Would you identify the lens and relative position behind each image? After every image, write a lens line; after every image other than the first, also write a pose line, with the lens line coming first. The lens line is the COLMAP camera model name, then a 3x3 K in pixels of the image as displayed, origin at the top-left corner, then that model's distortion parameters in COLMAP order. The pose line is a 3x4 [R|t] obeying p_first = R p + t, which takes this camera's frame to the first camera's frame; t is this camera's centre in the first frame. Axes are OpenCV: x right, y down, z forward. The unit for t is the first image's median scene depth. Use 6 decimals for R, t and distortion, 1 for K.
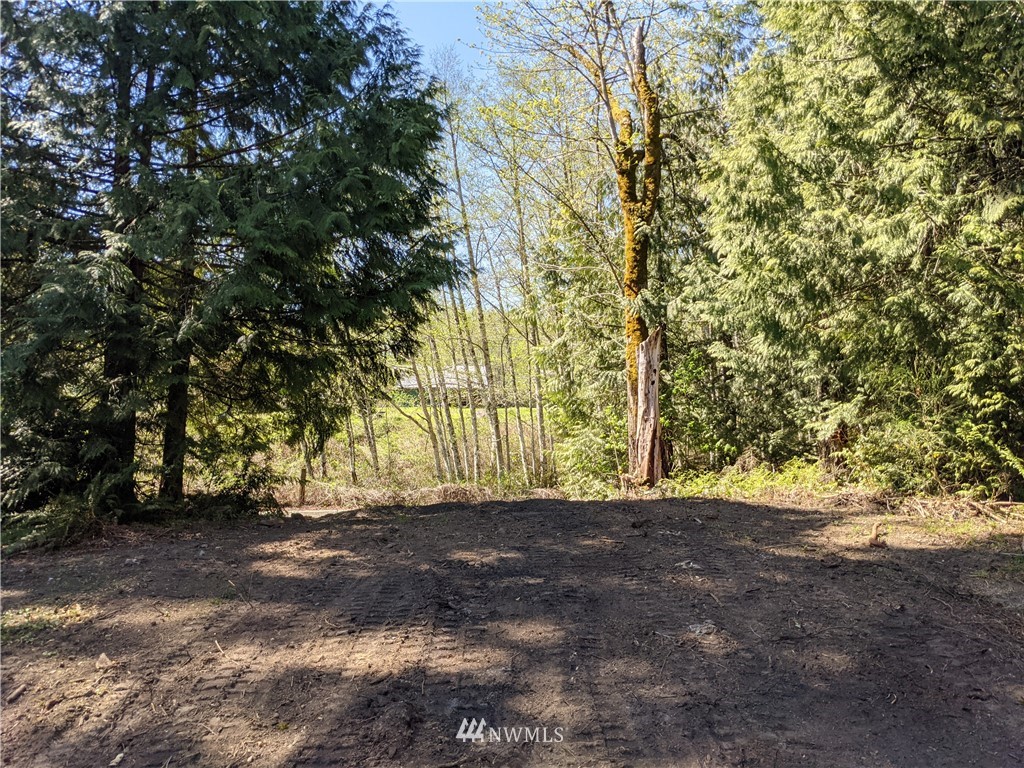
lens RADIAL K [[1372.5, 0, 512.0], [0, 1372.5, 384.0], [0, 0, 1]] dist [0.167699, -0.589751]
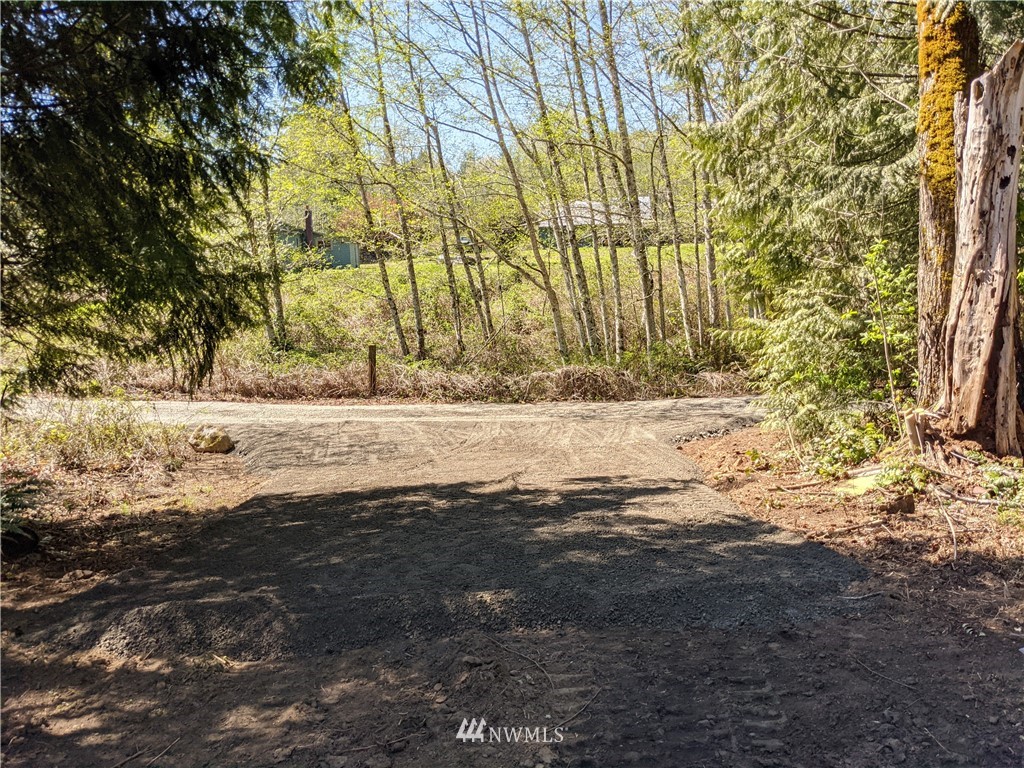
lens RADIAL K [[809.4, 0, 522.5], [0, 809.4, 388.7], [0, 0, 1]] dist [0.044473, -0.082206]
pose [[0.978642, 0.000913, -0.205572, 0.015439], [0.039318, 0.980698, 0.191534, 0.006819], [0.201779, -0.195526, 0.959716, 0.720347]]
